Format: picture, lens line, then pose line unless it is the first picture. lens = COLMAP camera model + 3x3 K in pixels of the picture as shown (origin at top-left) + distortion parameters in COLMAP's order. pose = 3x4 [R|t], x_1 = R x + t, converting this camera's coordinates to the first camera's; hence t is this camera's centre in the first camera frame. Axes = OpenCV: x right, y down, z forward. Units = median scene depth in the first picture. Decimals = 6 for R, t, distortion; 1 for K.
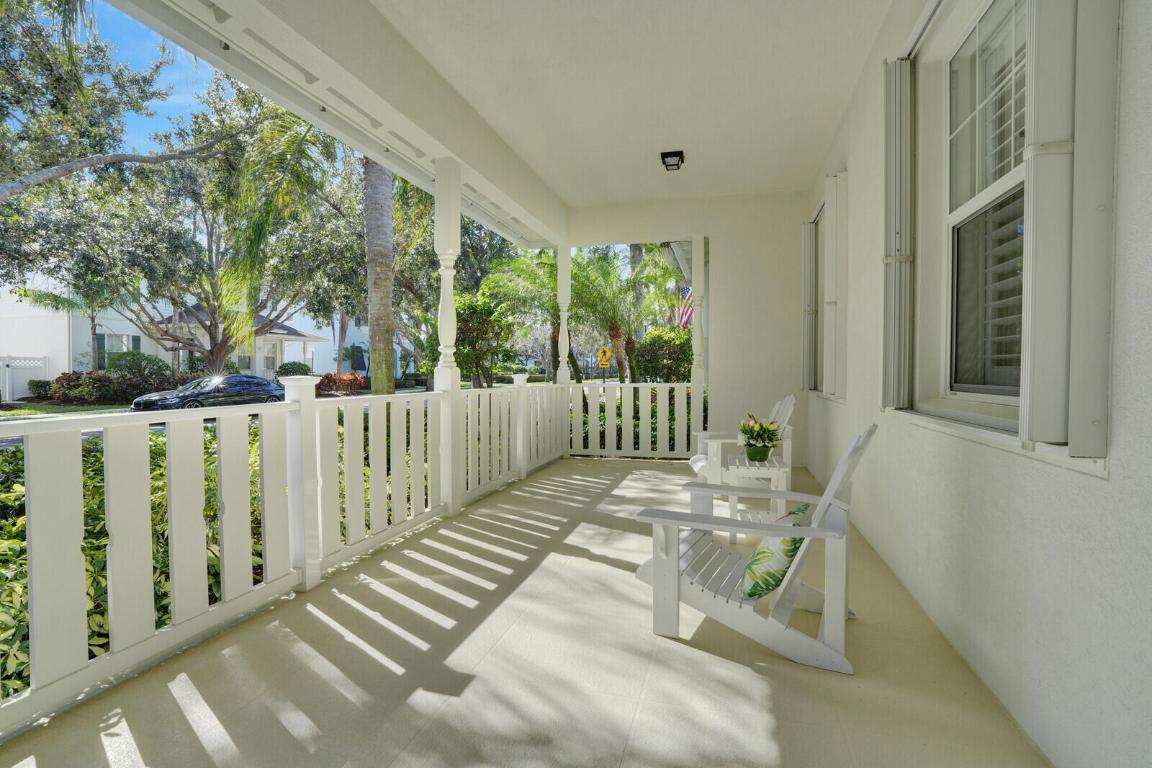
lens RADIAL K [[535.8, 0, 574.3], [0, 535.8, 374.2], [0, 0, 1]] dist [-0.043620, 0.011690]
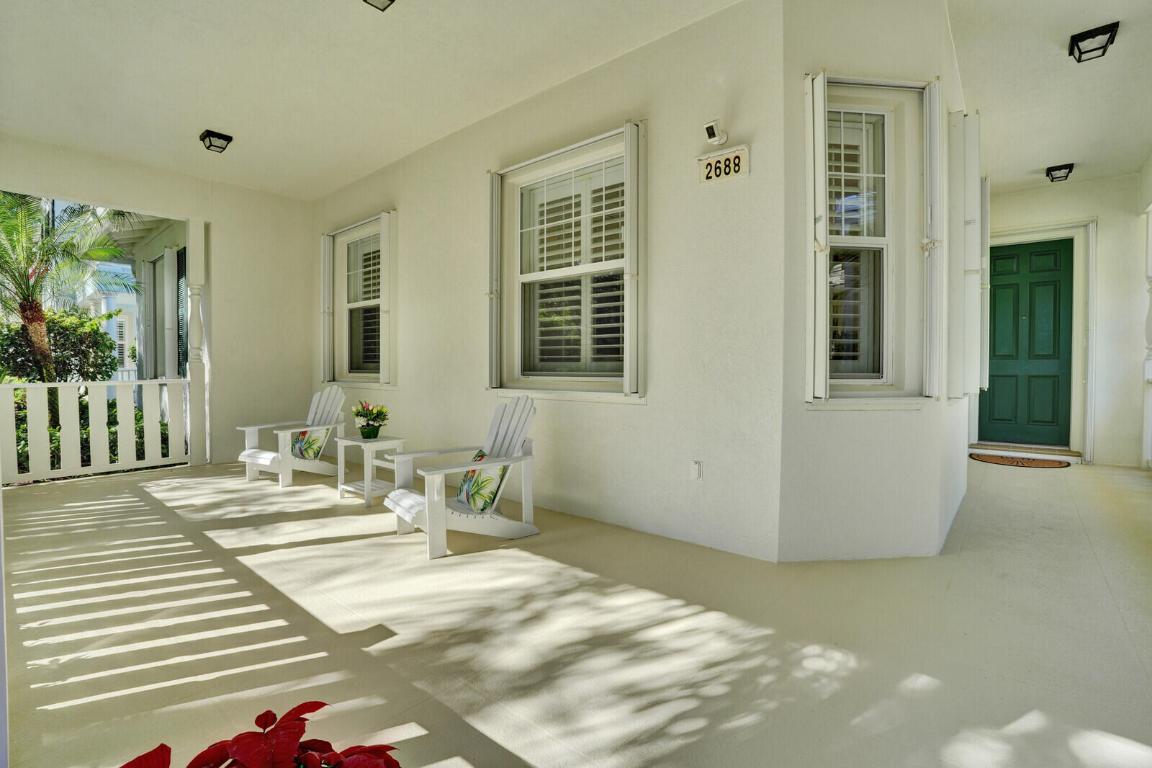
lens RADIAL K [[535.8, 0, 572.6], [0, 535.8, 373.8], [0, 0, 1]] dist [-0.043620, 0.011690]
pose [[0.412064, -0.014305, 0.911043, -0.722542], [0.006673, 0.999897, 0.012682, 0.003020], [-0.911131, 0.000854, 0.412117, 0.090033]]
